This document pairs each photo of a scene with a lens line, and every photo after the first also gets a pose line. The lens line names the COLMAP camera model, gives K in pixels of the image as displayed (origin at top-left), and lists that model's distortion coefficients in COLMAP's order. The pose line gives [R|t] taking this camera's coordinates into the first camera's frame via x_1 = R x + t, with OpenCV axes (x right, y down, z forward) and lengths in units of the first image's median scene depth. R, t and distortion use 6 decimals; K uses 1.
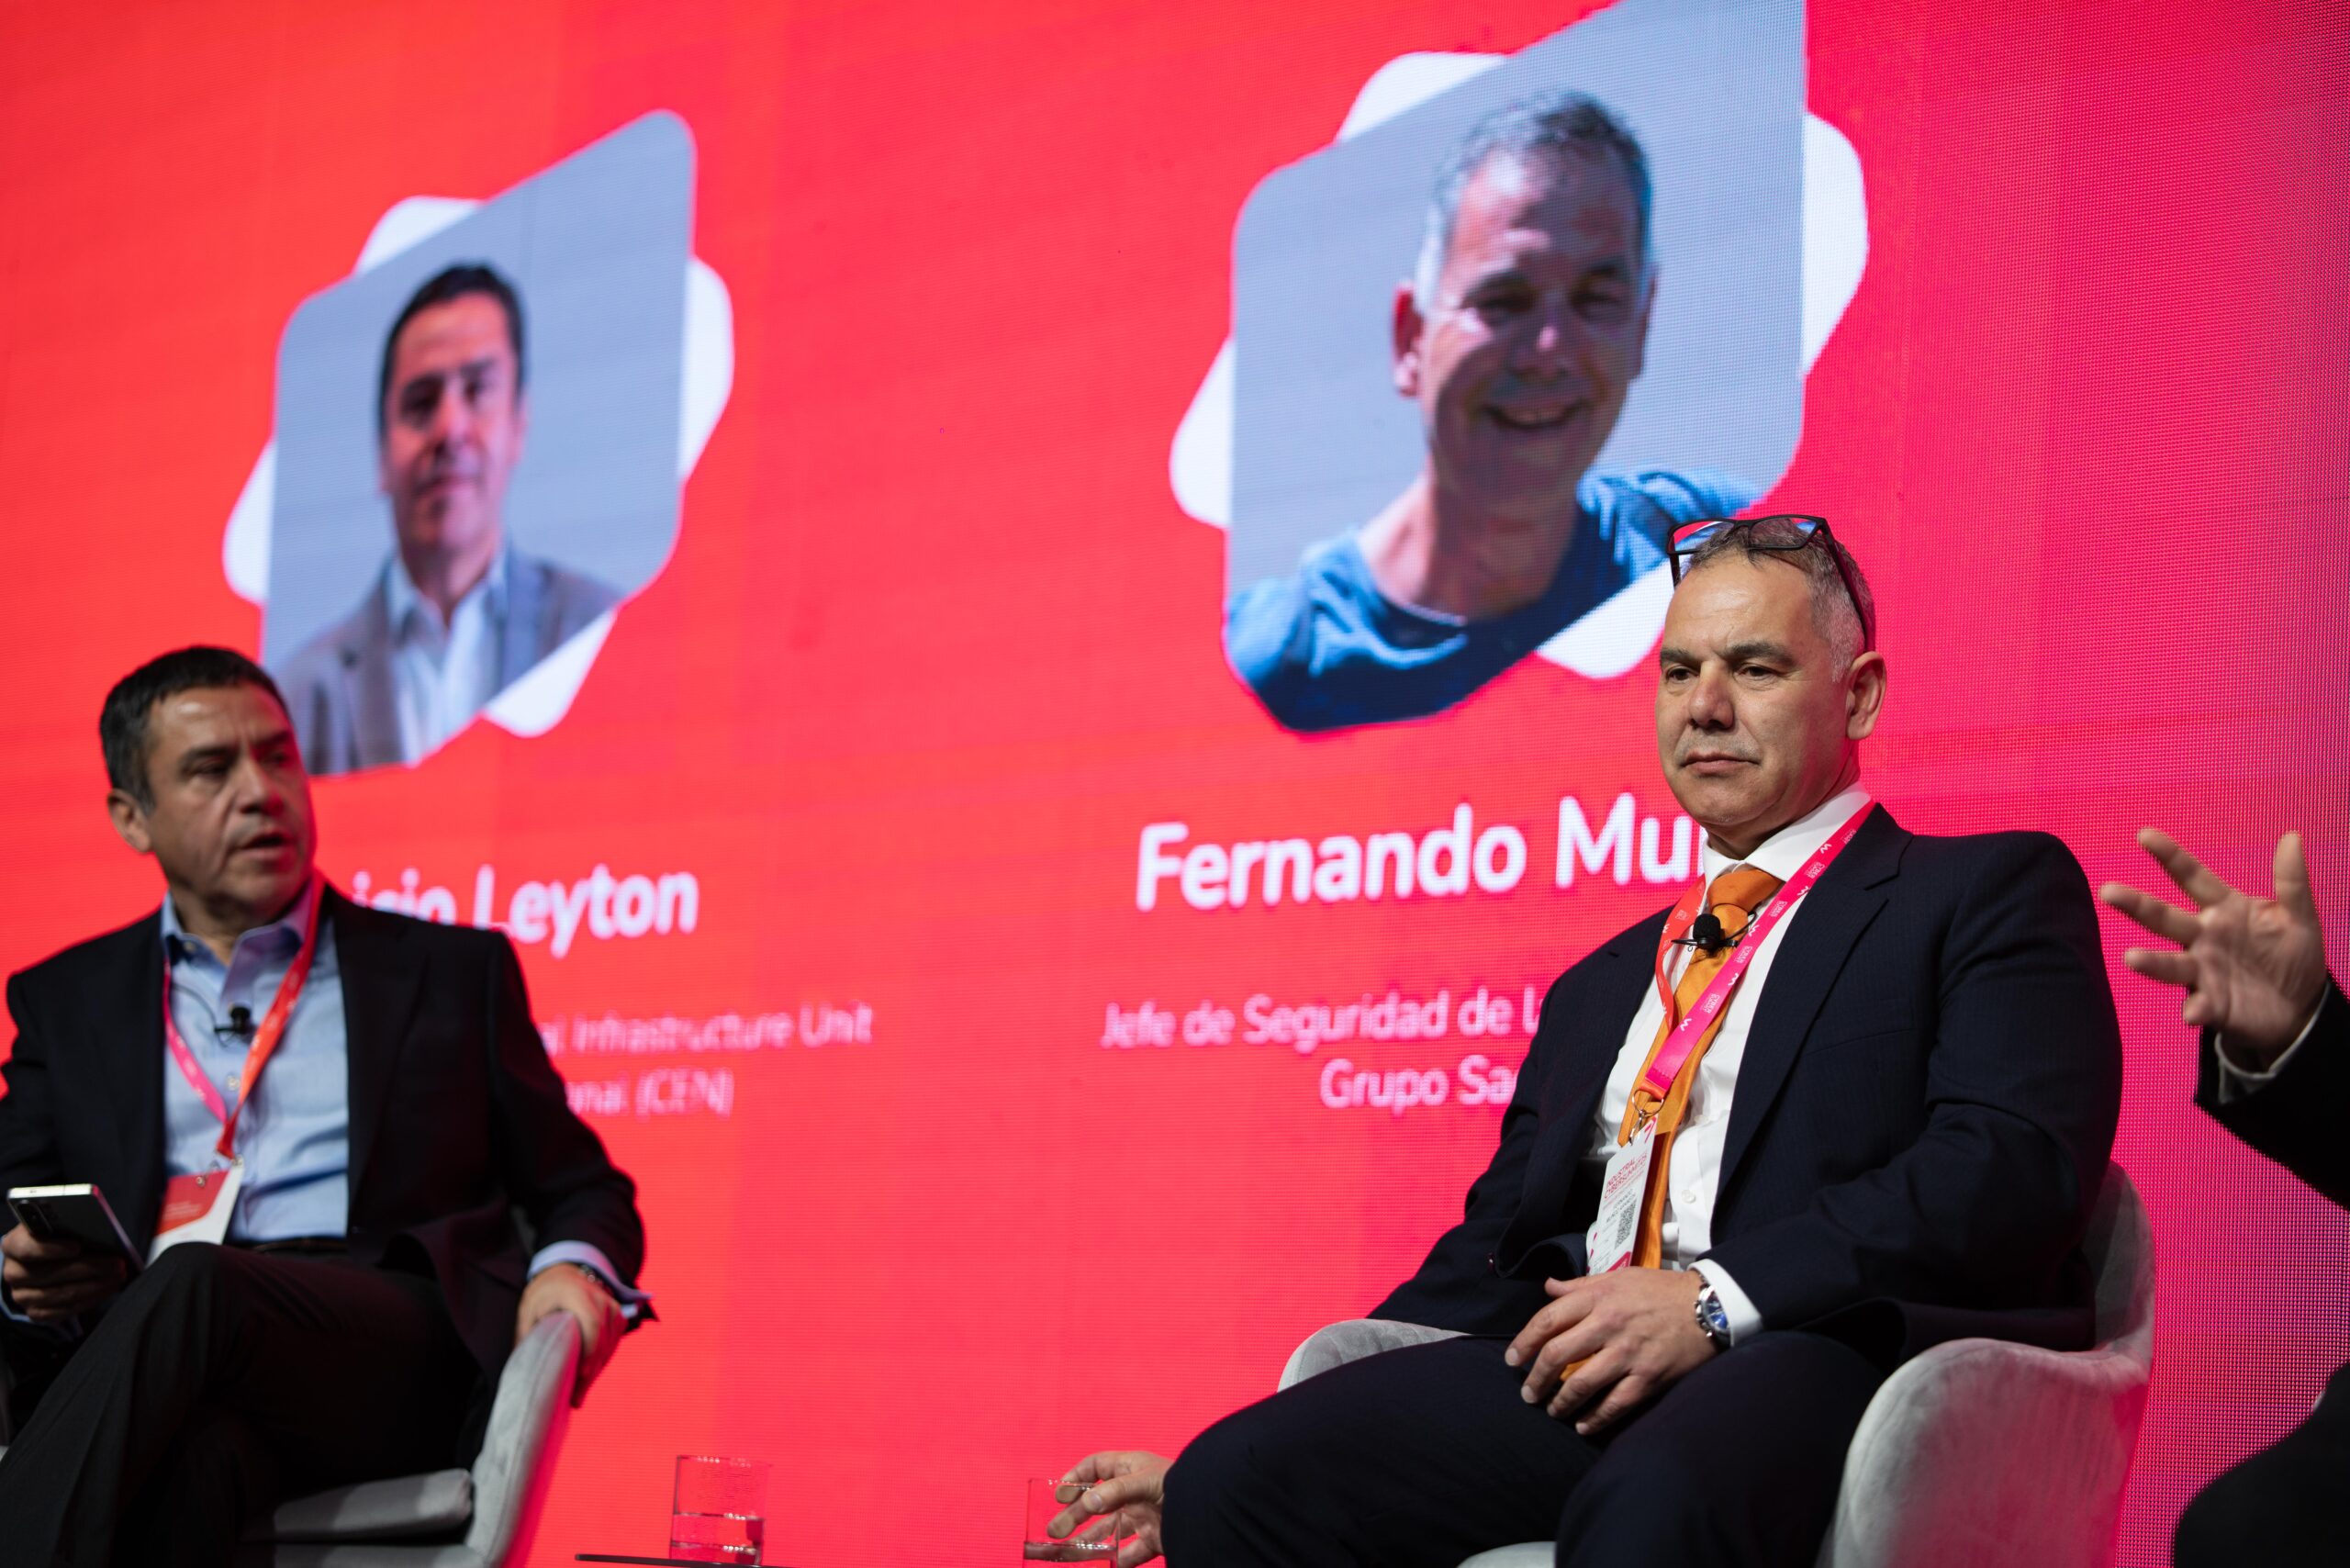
lens RADIAL K [[5714.2, 0, 1175.0], [0, 5714.2, 784.0], [0, 0, 1]] dist [0.121011, -0.019351]
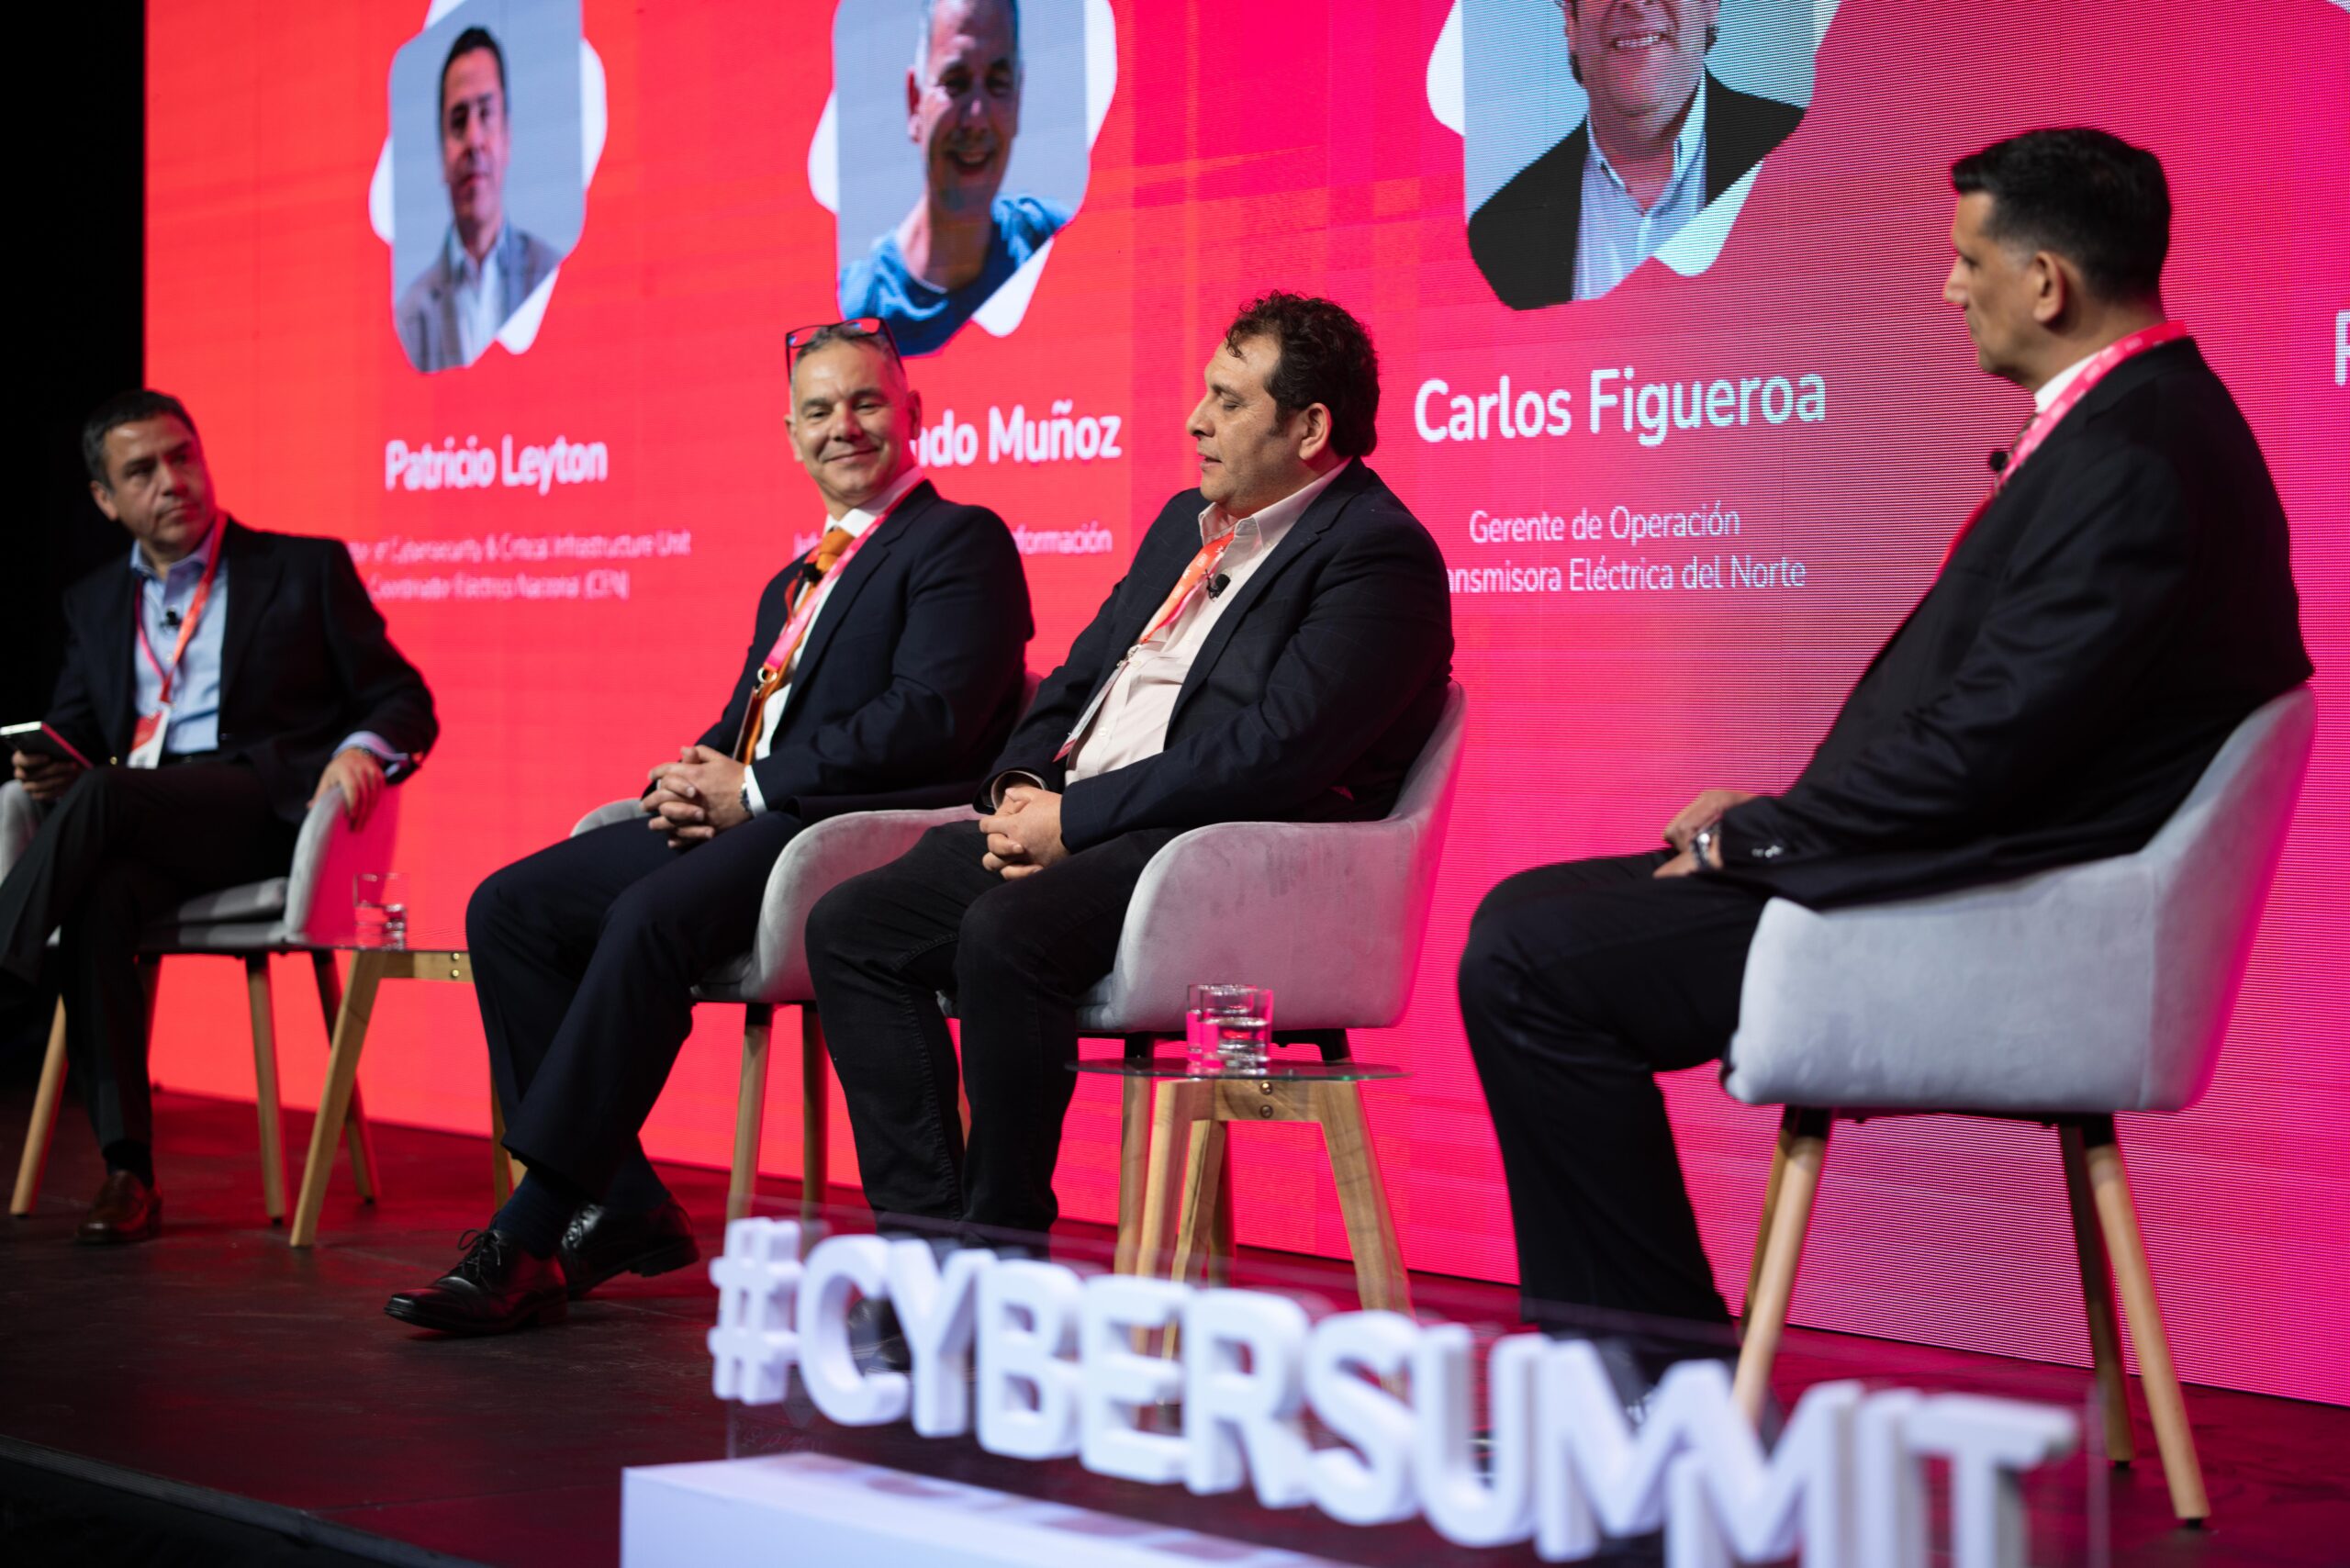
lens RADIAL K [[5714.2, 0, 1175.0], [0, 5714.2, 784.0], [0, 0, 1]] dist [0.121011, -0.019351]
pose [[0.969706, -0.053355, -0.238376, 0.475648], [0.092334, 0.983515, 0.155474, -0.132758], [0.226152, -0.172774, 0.958647, -0.516519]]
